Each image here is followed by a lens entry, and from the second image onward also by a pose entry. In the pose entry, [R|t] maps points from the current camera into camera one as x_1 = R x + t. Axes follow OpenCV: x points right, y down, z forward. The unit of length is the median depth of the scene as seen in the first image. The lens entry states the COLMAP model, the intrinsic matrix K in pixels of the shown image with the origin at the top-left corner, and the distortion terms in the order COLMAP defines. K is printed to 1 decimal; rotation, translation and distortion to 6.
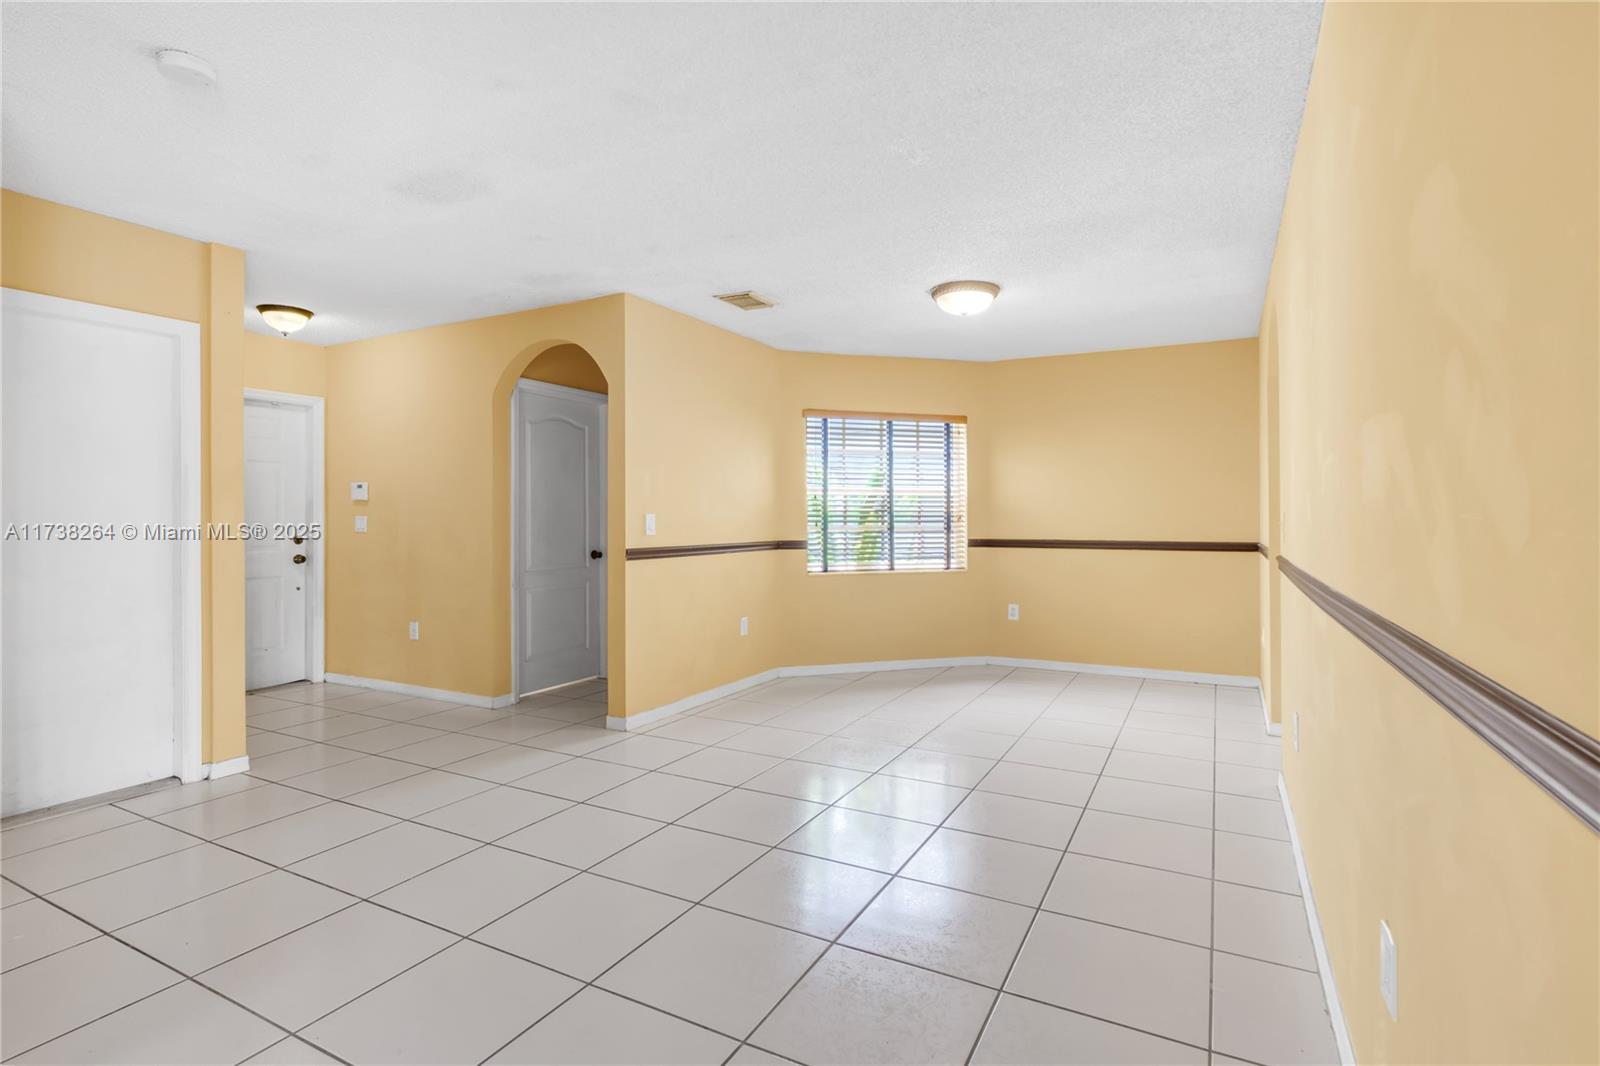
lens RADIAL K [[725.3, 0, 795.9], [0, 725.3, 515.4], [0, 0, 1]] dist [-0.002053, -0.000459]
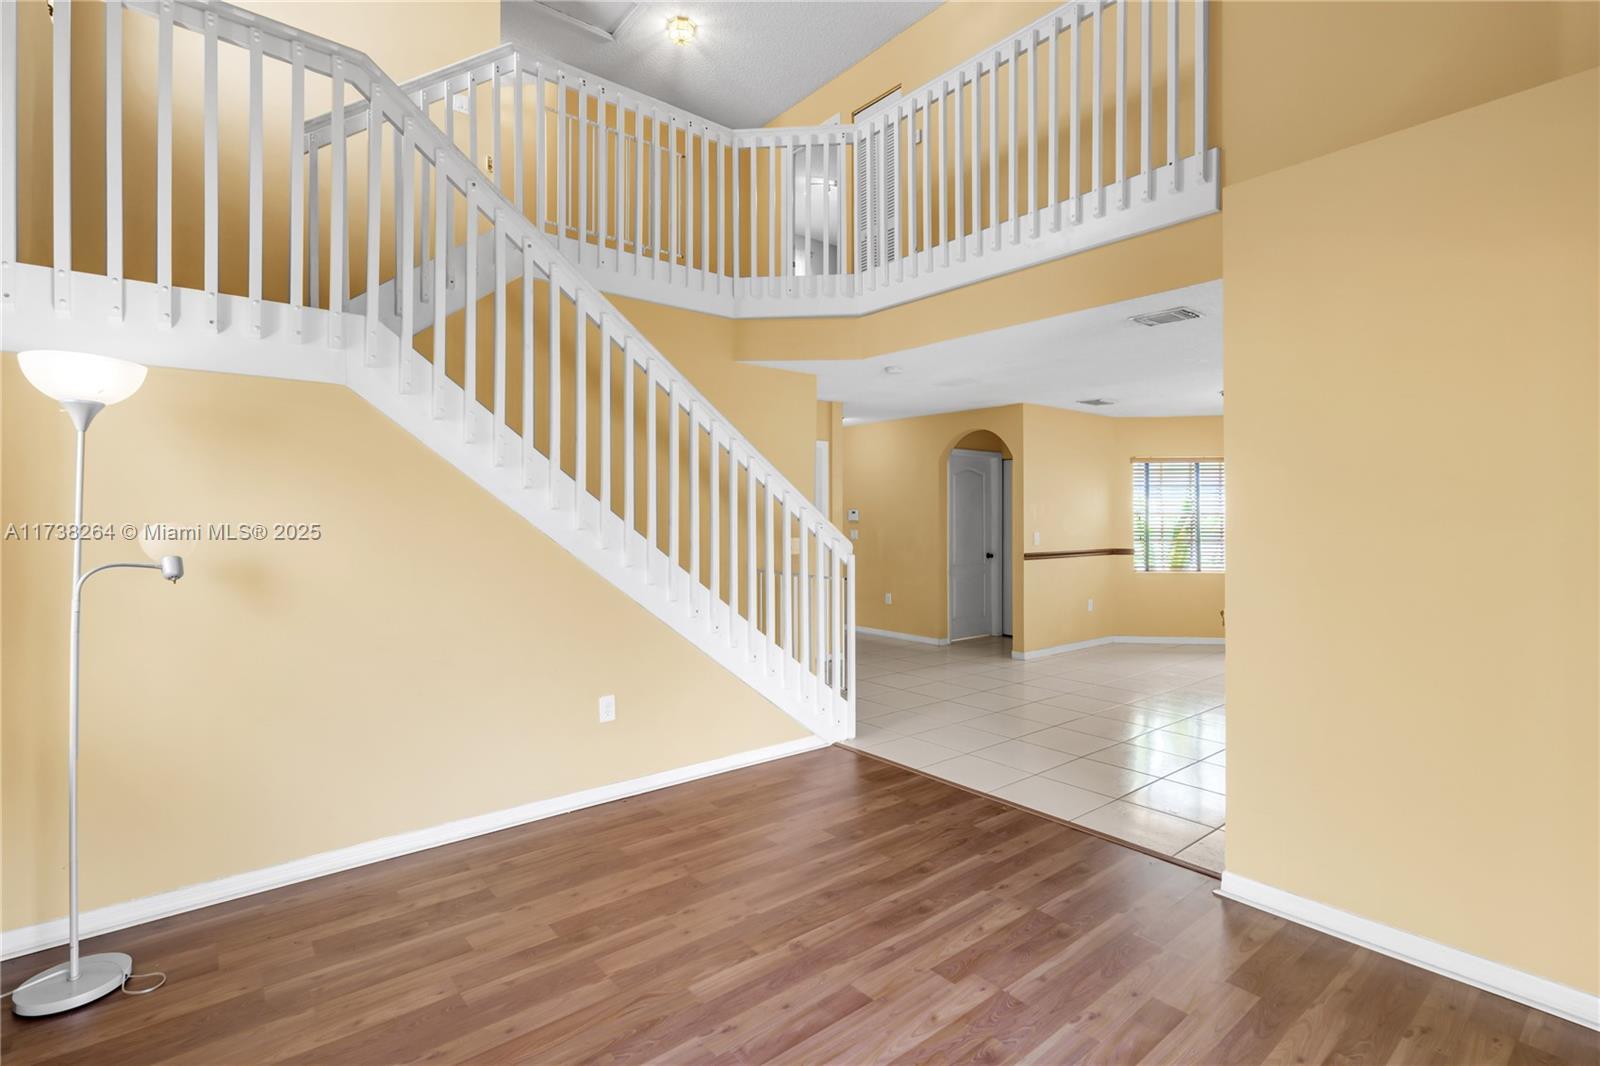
lens RADIAL K [[917.6, 0, 799.9], [0, 917.6, 494.9], [0, 0, 1]] dist [-0.000727, -0.000188]
pose [[0.953002, 0.001731, -0.302959, -0.075922], [-0.004693, 0.999948, -0.009049, -0.062491], [0.302927, 0.010045, 0.952961, -1.104436]]
